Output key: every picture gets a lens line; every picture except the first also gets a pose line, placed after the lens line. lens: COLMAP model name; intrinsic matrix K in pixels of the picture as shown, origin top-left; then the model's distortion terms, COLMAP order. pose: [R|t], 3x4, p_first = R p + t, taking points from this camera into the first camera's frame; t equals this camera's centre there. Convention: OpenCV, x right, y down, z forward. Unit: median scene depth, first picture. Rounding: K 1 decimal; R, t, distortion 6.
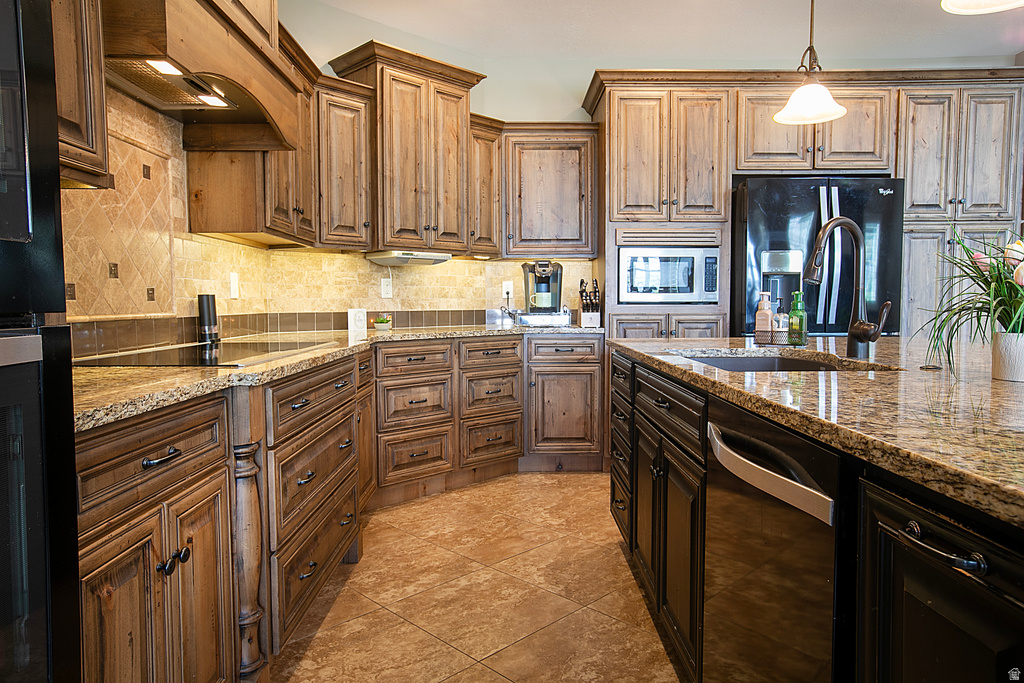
lens RADIAL K [[670.9, 0, 515.7], [0, 670.9, 338.0], [0, 0, 1]] dist [-0.007052, 0.024885]
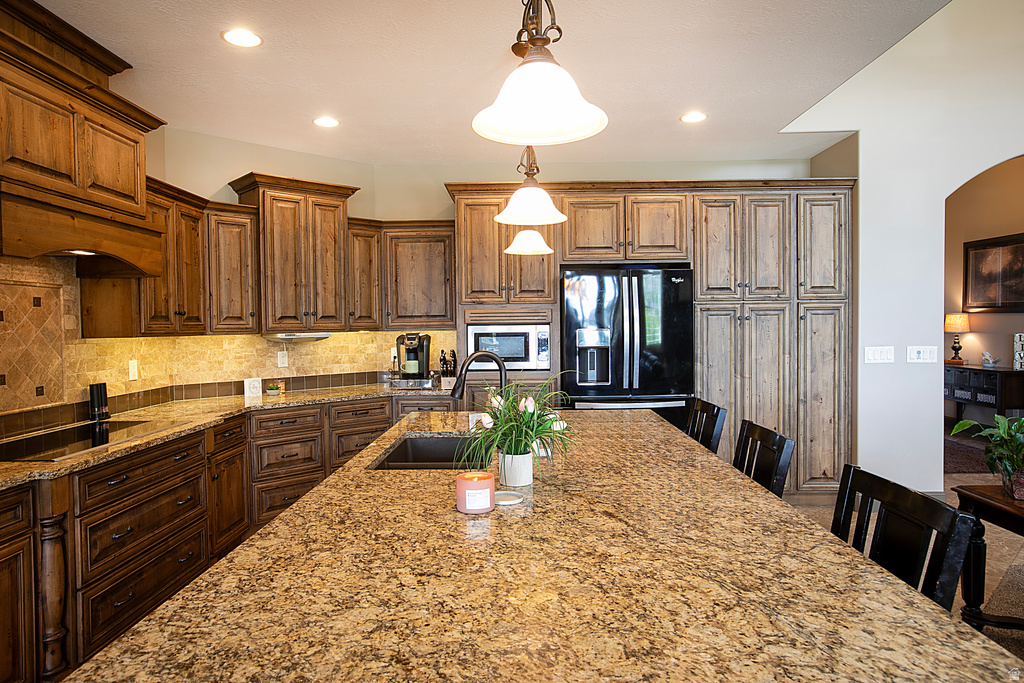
lens RADIAL K [[628.3, 0, 514.6], [0, 628.3, 344.6], [0, 0, 1]] dist [-0.030664, 0.037765]
pose [[0.999626, -0.008265, -0.026066, 0.285164], [0.007743, 0.999769, -0.020041, -0.080104], [0.026226, 0.019831, 0.999459, -0.152957]]
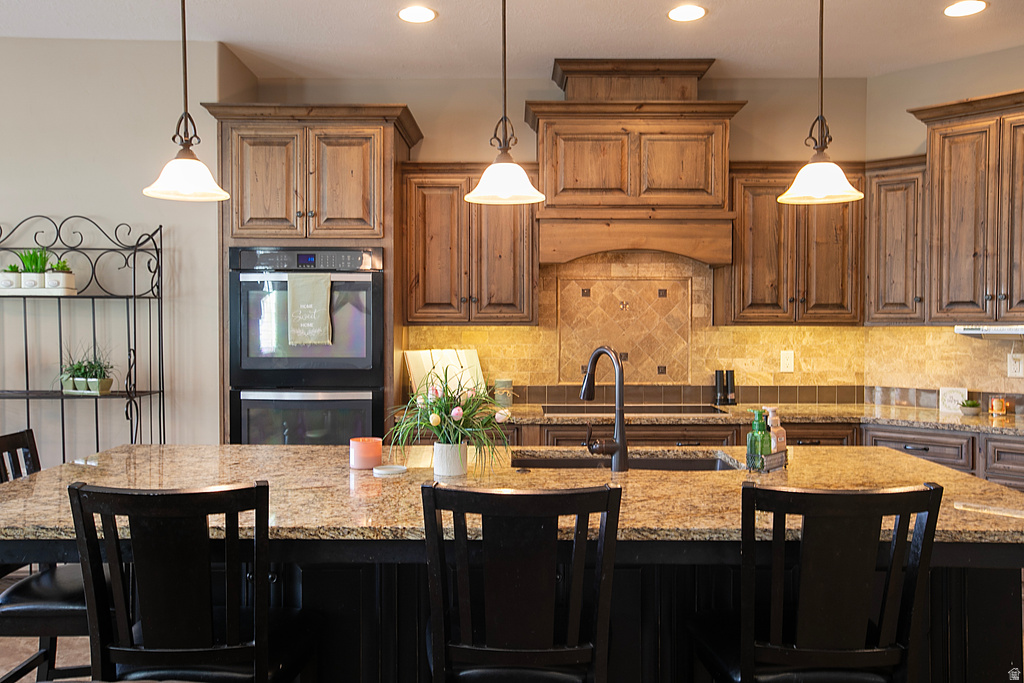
lens RADIAL K [[908.6, 0, 510.6], [0, 908.6, 343.0], [0, 0, 1]] dist [0.009964, 0.021277]
pose [[-0.018073, 0.026525, -0.999485, 1.013075], [-0.053701, 0.998179, 0.027461, -0.106538], [0.998394, 0.054169, -0.016615, 0.429261]]
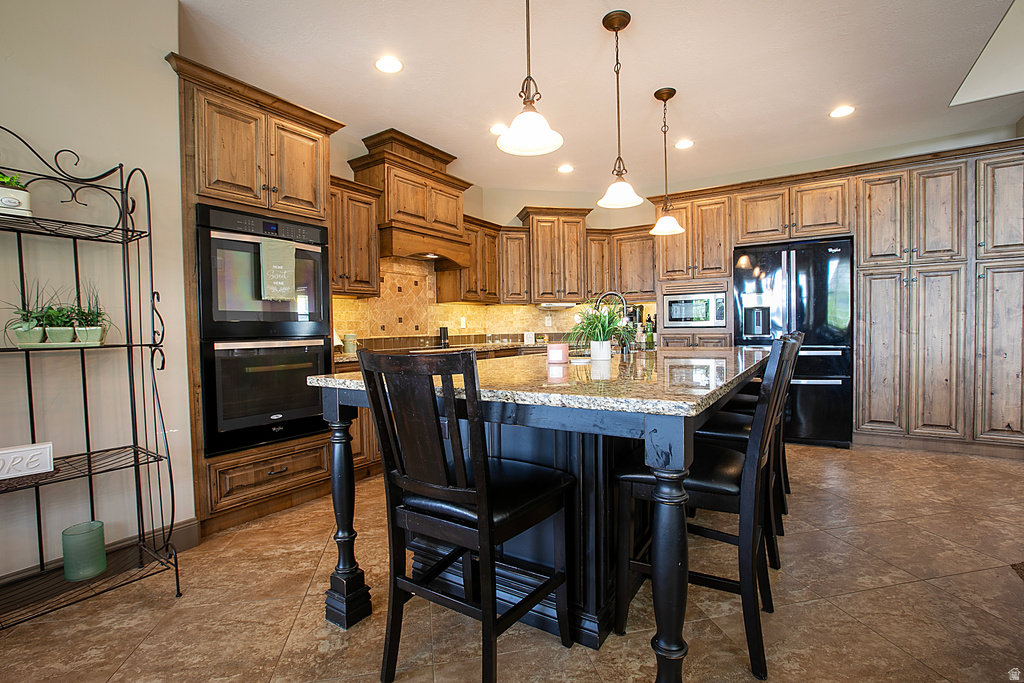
lens RADIAL K [[472.9, 0, 512.4], [0, 472.9, 342.0], [0, 0, 1]] dist [-0.039518, 0.013695]
pose [[0.832772, 0.004426, -0.553599, 0.533265], [-0.014978, 0.999782, -0.014537, 0.009431], [0.553414, 0.020397, 0.832657, -0.241796]]
